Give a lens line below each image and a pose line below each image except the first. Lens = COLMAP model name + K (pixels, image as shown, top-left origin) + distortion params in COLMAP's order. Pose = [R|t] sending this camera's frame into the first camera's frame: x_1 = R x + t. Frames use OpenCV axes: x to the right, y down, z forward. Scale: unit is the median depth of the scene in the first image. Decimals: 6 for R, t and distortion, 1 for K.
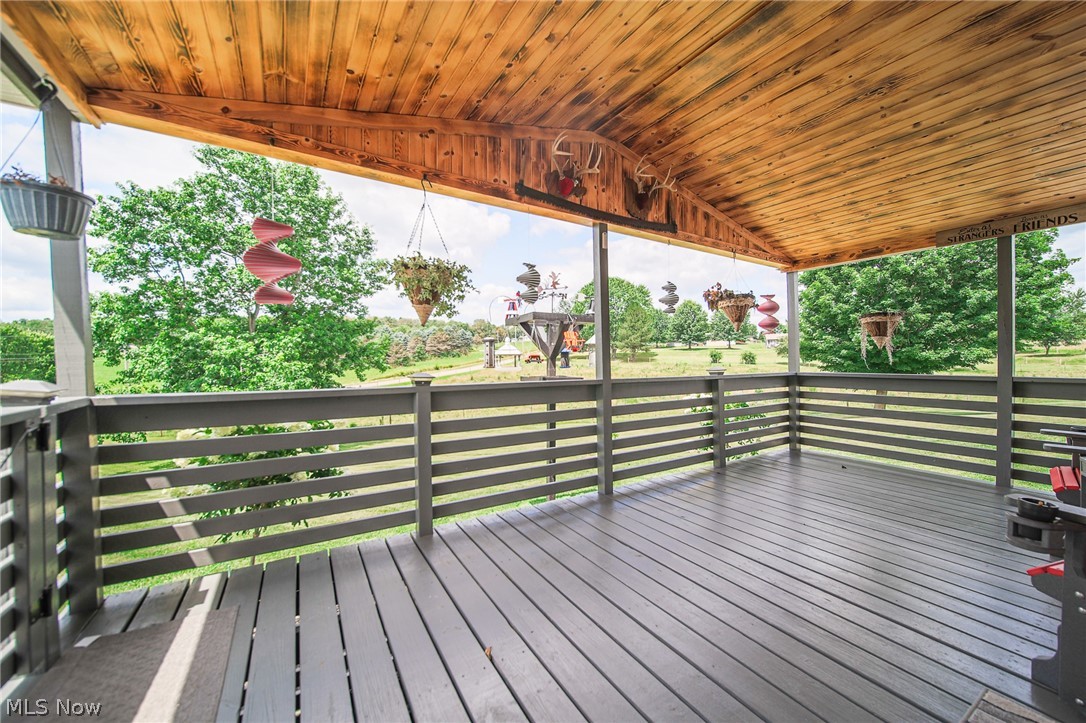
lens RADIAL K [[411.0, 0, 541.8], [0, 411.0, 358.6], [0, 0, 1]] dist [-0.001070, -0.000355]
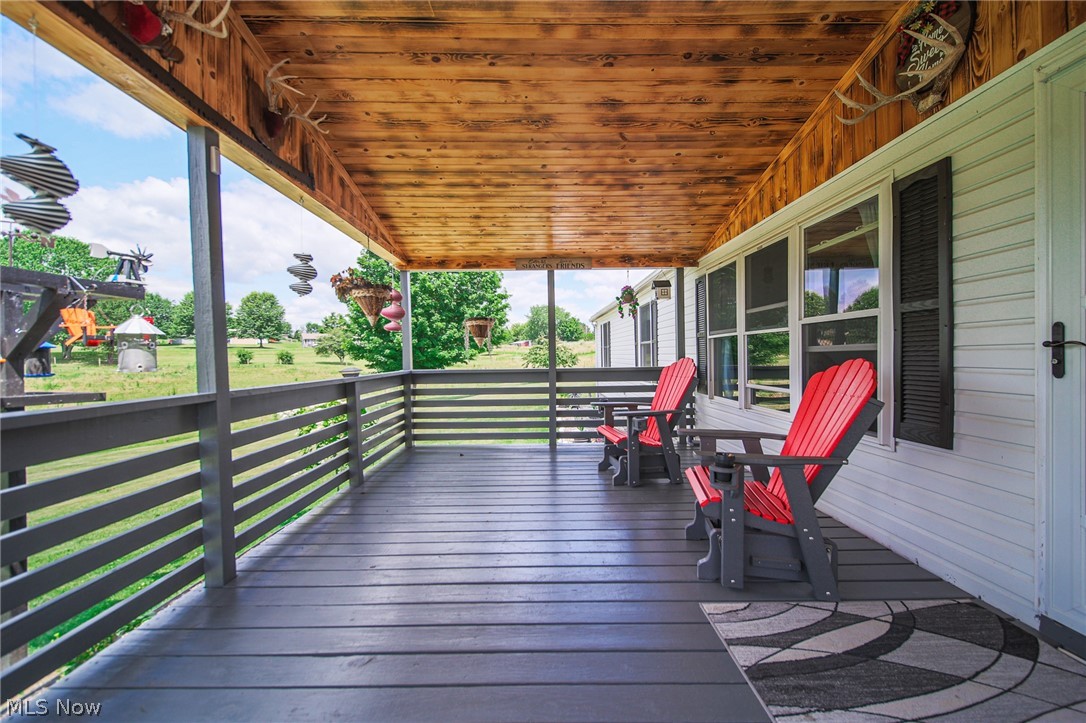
lens RADIAL K [[411.0, 0, 541.8], [0, 411.0, 358.6], [0, 0, 1]] dist [-0.001070, -0.000355]
pose [[0.510537, -0.008448, 0.859814, -0.104614], [0.007804, 0.999956, 0.005191, 0.001416], [-0.859820, 0.004059, 0.510581, 0.250397]]
